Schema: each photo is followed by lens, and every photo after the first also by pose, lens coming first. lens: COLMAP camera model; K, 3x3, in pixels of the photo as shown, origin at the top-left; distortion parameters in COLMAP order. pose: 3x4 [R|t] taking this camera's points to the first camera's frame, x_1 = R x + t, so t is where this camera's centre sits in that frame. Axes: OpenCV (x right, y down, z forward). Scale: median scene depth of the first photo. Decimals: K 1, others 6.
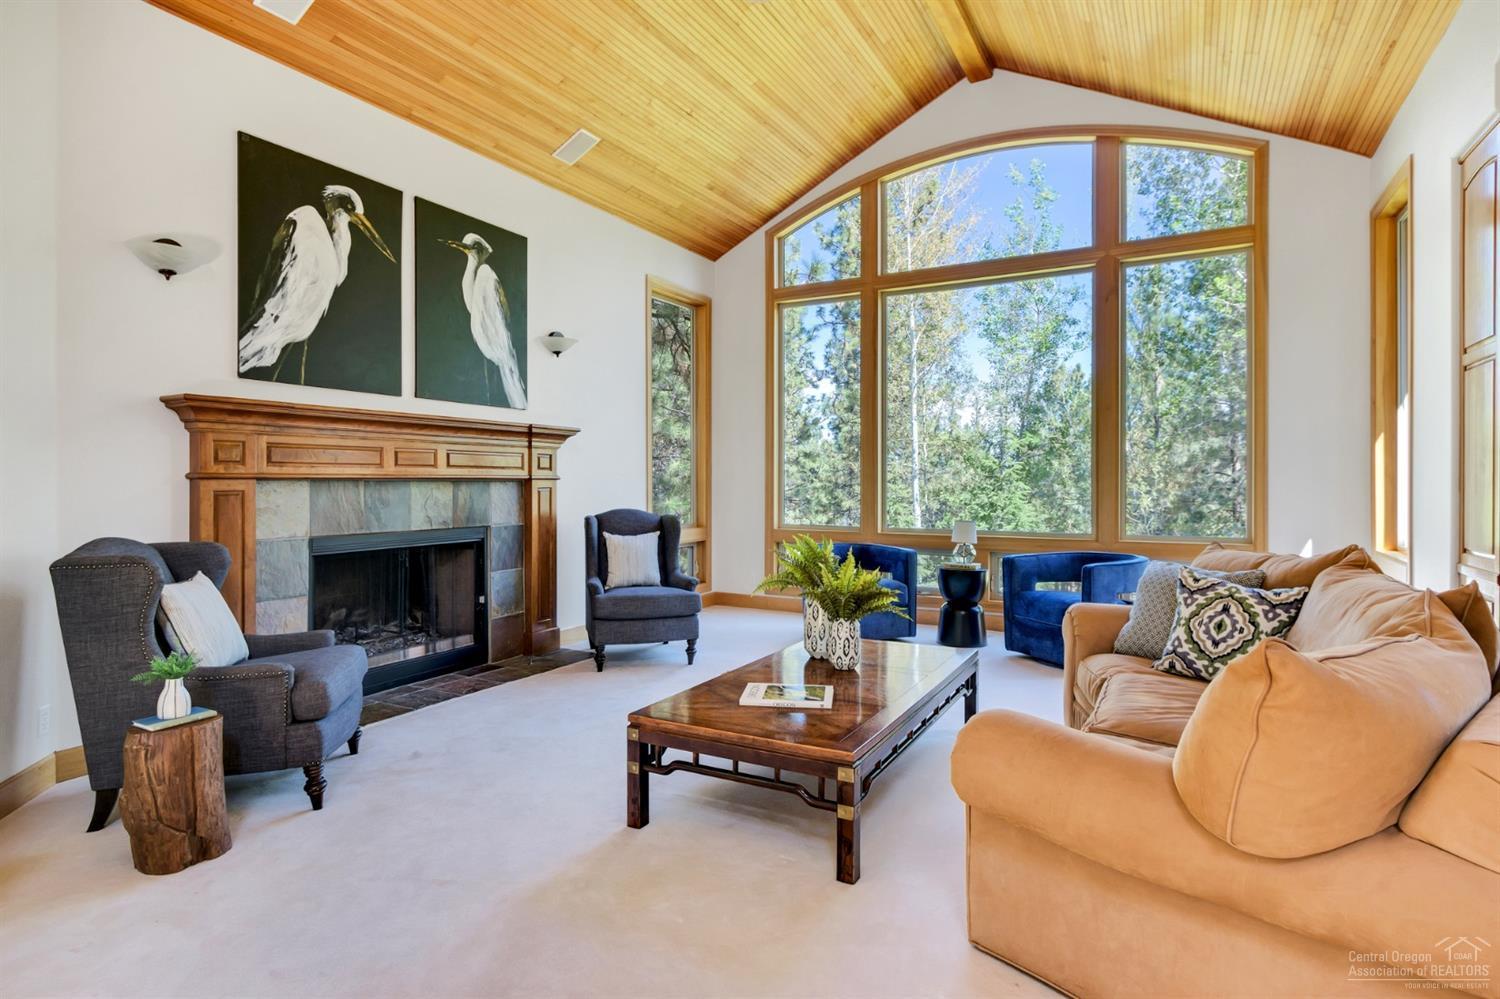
lens RADIAL K [[790.5, 0, 754.5], [0, 790.5, 477.7], [0, 0, 1]] dist [0.006847, 0.000704]
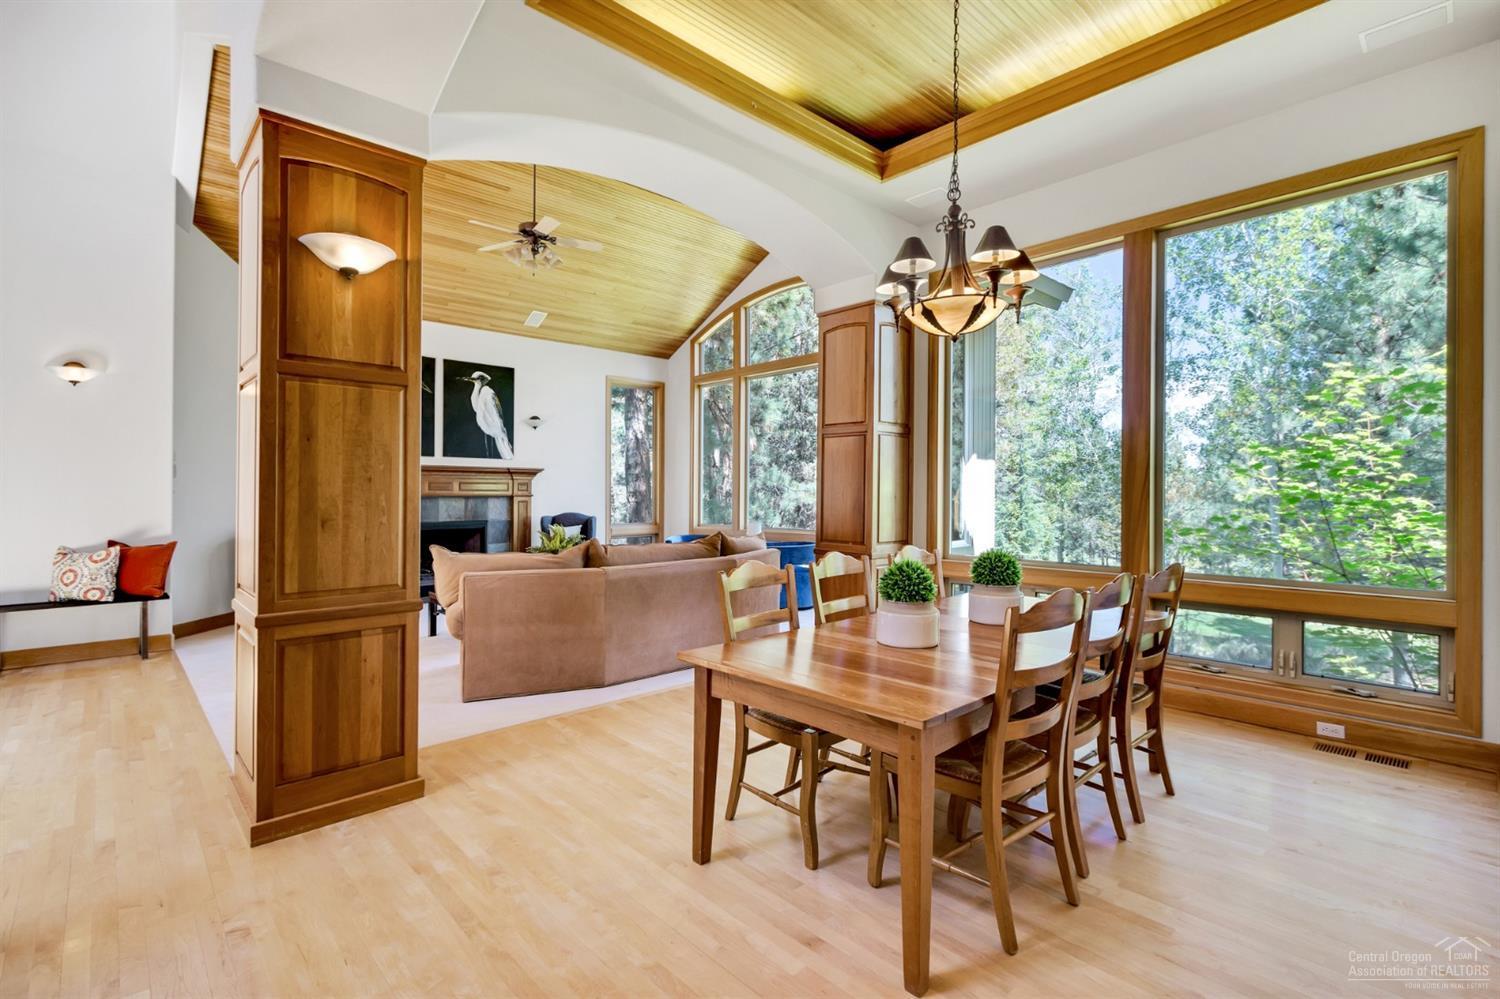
lens RADIAL K [[689.3, 0, 746.6], [0, 689.3, 478.9], [0, 0, 1]] dist [-0.004879, -0.000055]
pose [[0.948848, -0.003938, -0.315709, 0.835603], [-0.000395, 0.999907, -0.013660, -0.018343], [0.315733, 0.013086, 0.948758, -0.422380]]
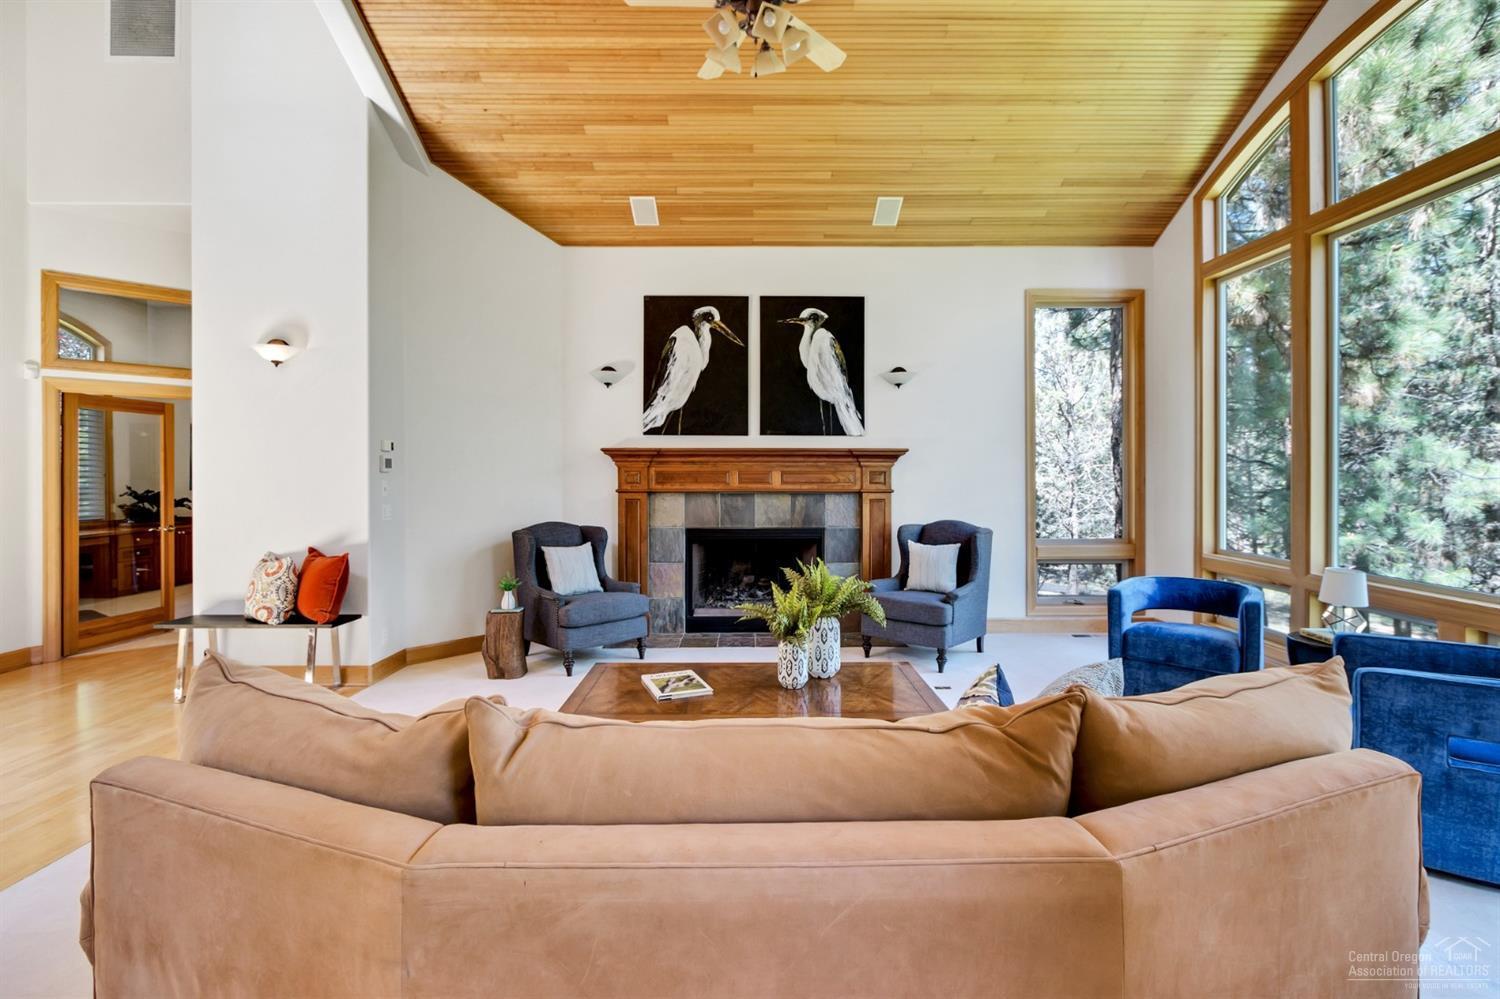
lens RADIAL K [[689.3, 0, 754.9], [0, 689.3, 468.4], [0, 0, 1]] dist [-0.004879, -0.000055]
pose [[0.487622, -0.003570, -0.873048, 0.627027], [0.003650, 0.999991, -0.002051, -0.036437], [0.873047, -0.002187, 0.487631, 0.357407]]
